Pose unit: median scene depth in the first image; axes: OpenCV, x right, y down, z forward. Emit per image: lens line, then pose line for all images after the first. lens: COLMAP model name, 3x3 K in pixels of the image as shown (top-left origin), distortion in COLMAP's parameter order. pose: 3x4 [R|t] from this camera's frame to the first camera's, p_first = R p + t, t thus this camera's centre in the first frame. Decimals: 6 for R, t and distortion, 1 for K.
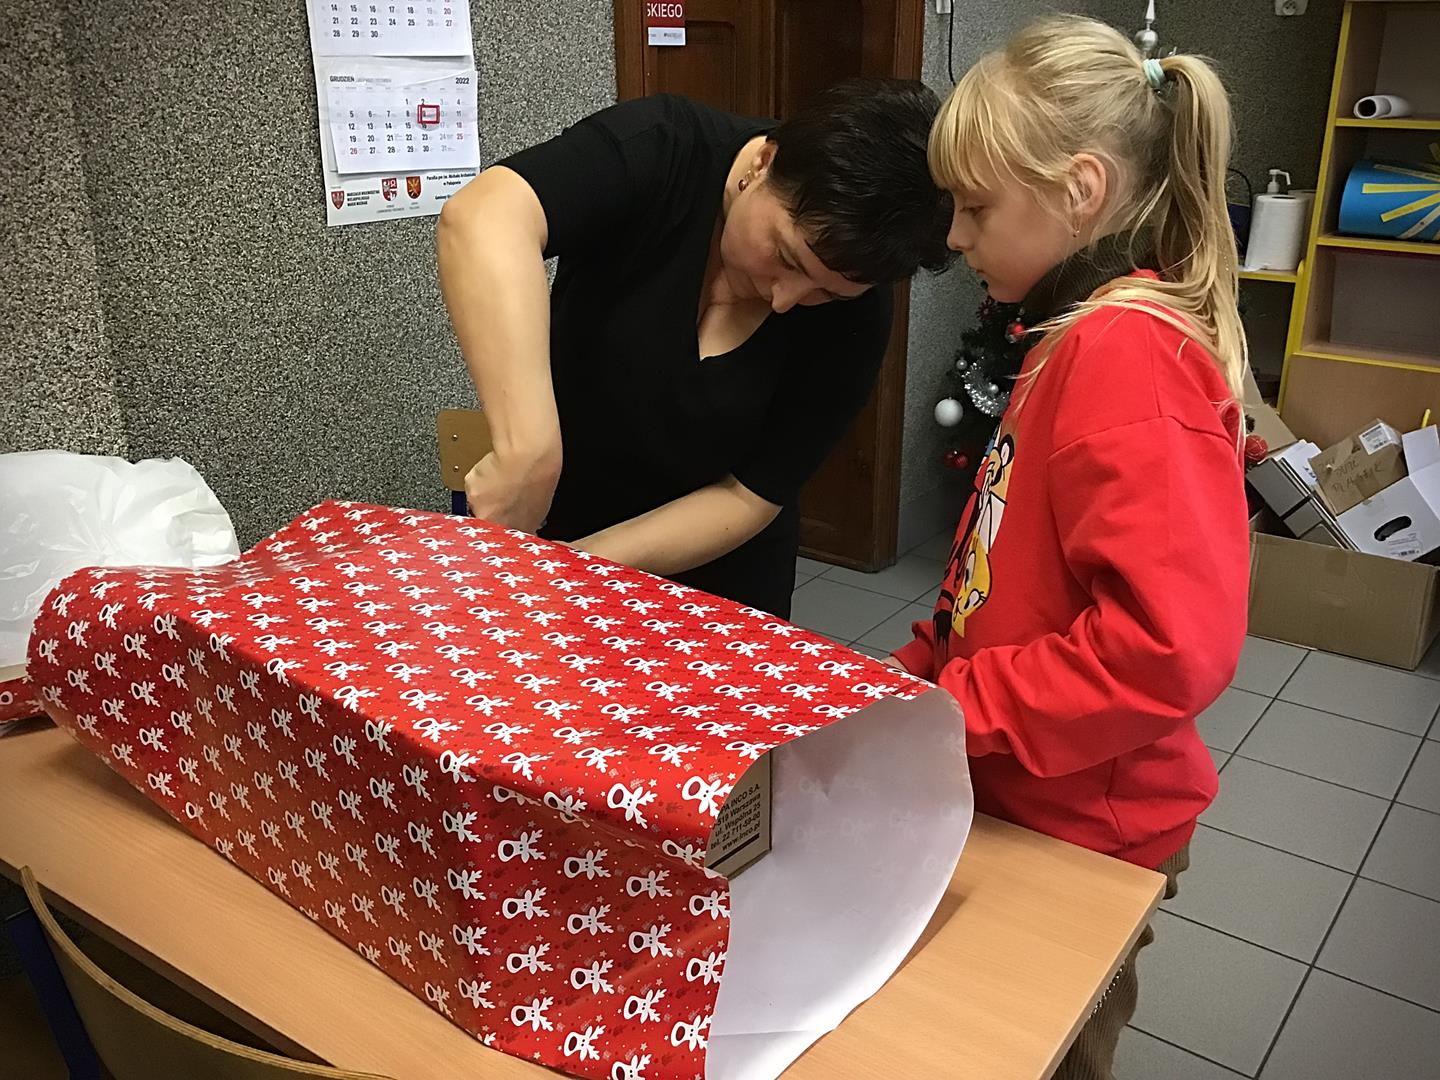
lens RADIAL K [[1287.8, 0, 718.8], [0, 1287.8, 541.3], [0, 0, 1]] dist [0.098985, -0.163299]
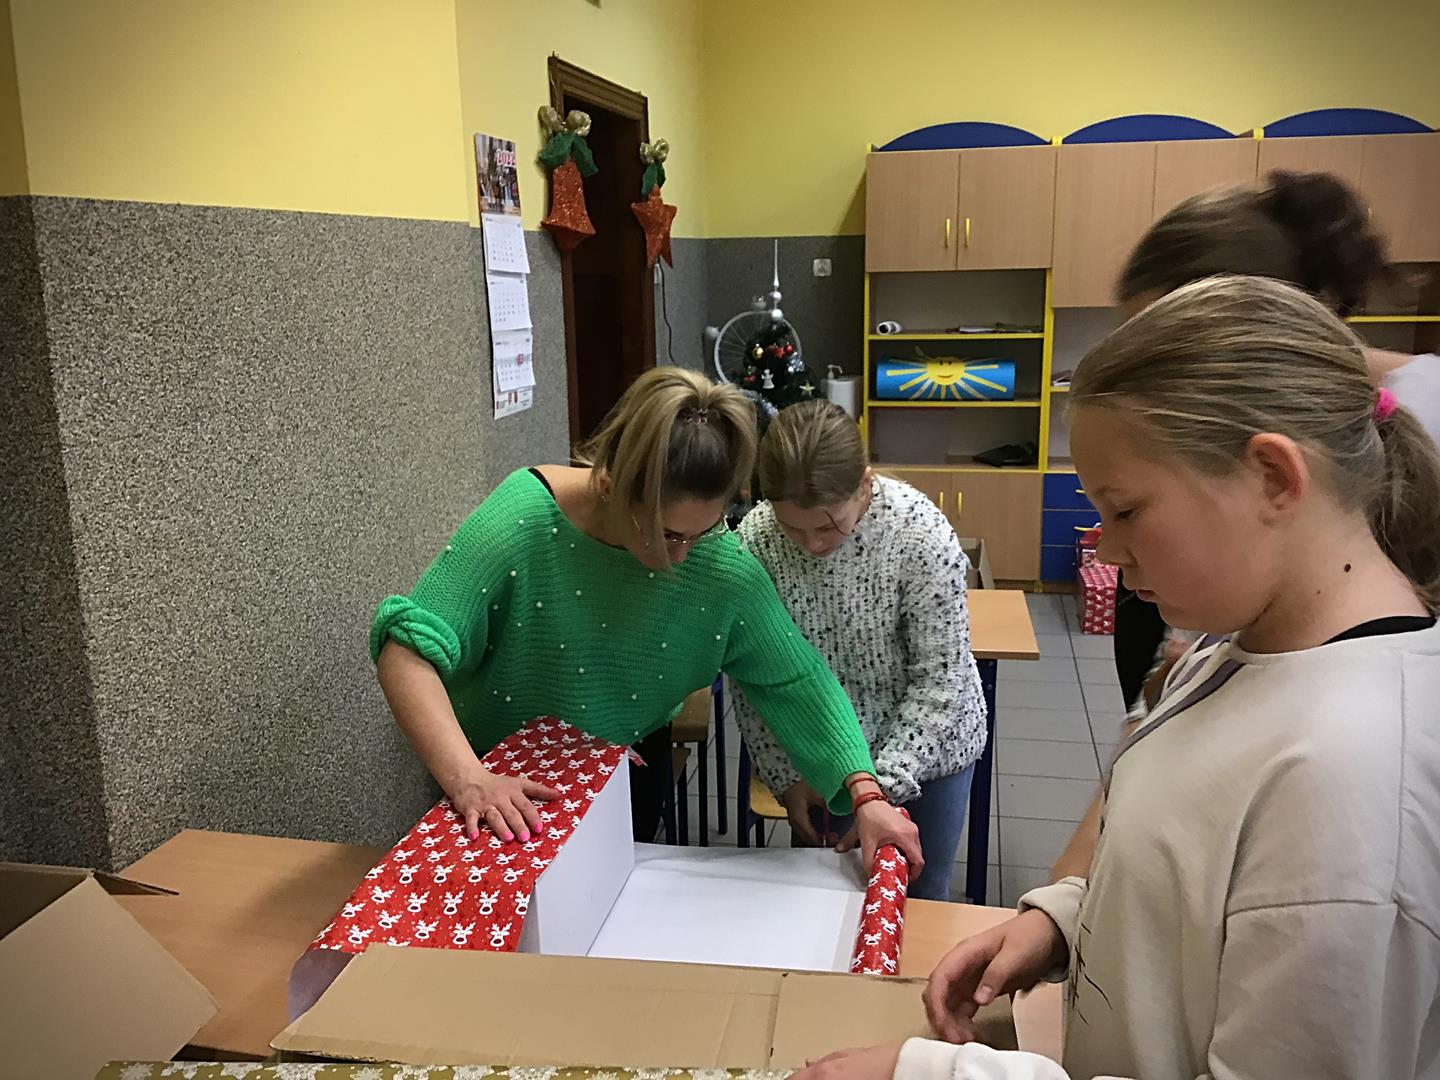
lens RADIAL K [[1287.8, 0, 712.3], [0, 1287.8, 537.1], [0, 0, 1]] dist [0.098985, -0.163299]
pose [[0.903386, -0.103125, 0.416245, -0.464318], [0.164807, 0.979600, -0.114989, 0.106435], [-0.395895, 0.172480, 0.901952, -0.433196]]
